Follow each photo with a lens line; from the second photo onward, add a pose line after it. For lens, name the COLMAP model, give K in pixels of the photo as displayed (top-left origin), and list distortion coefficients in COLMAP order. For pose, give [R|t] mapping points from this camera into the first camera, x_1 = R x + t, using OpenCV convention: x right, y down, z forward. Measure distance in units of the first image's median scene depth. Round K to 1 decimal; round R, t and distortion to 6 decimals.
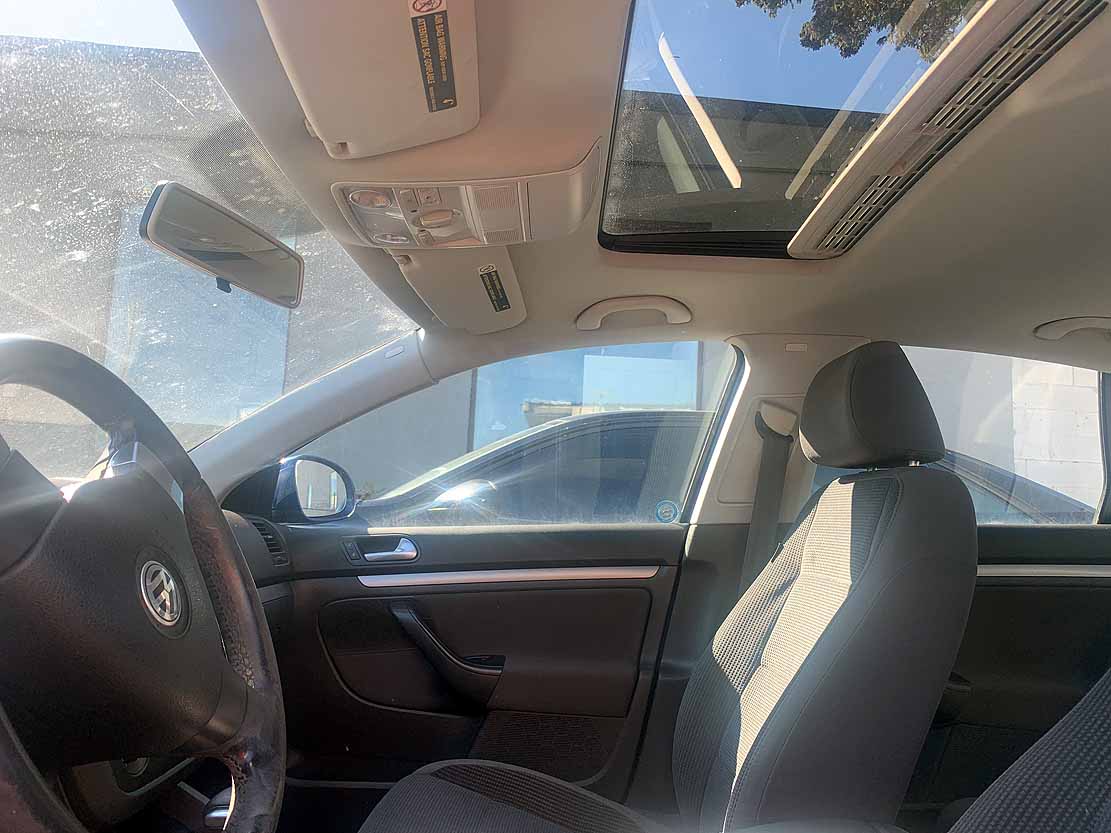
lens RADIAL K [[875.5, 0, 555.5], [0, 875.5, 416.5], [0, 0, 1]] dist [-0.004033, -0.003381]
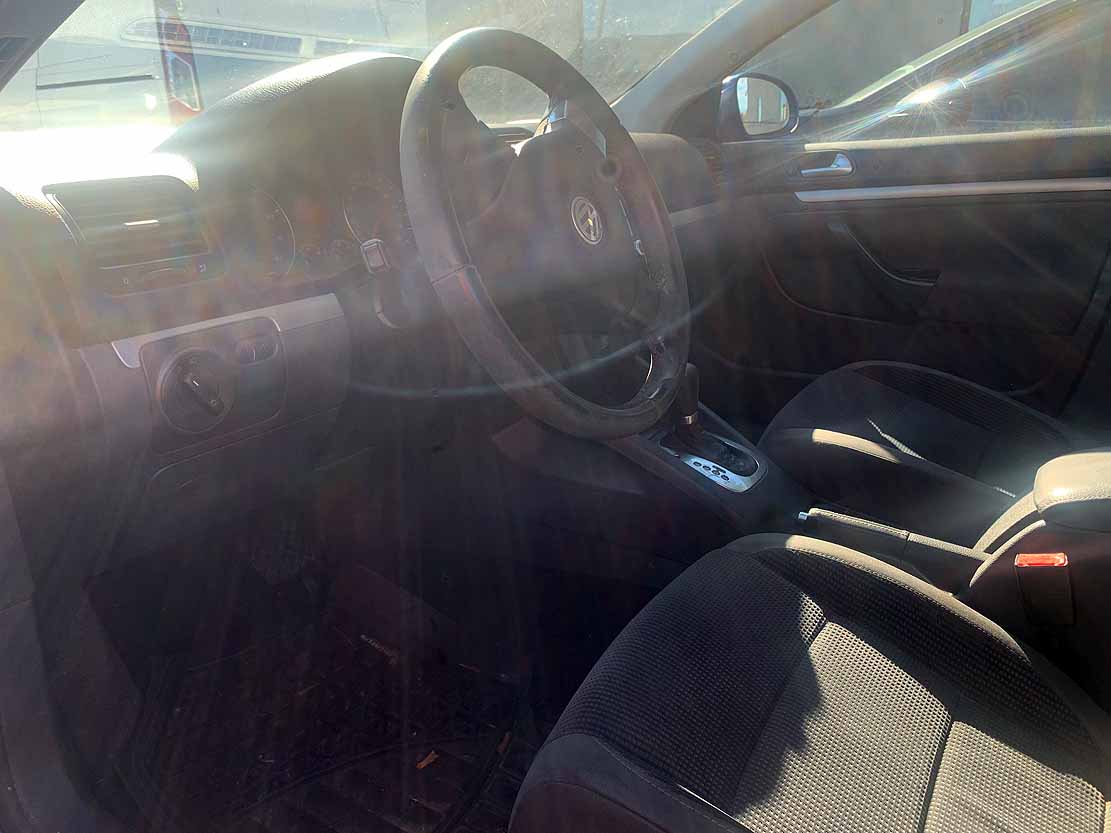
lens RADIAL K [[875.5, 0, 555.5], [0, 875.5, 416.5], [0, 0, 1]] dist [-0.004033, -0.003381]
pose [[0.865039, 0.114204, -0.488534, 0.072034], [0.106098, 0.910083, 0.400615, -0.025299], [0.490358, -0.398380, 0.775140, -0.071793]]
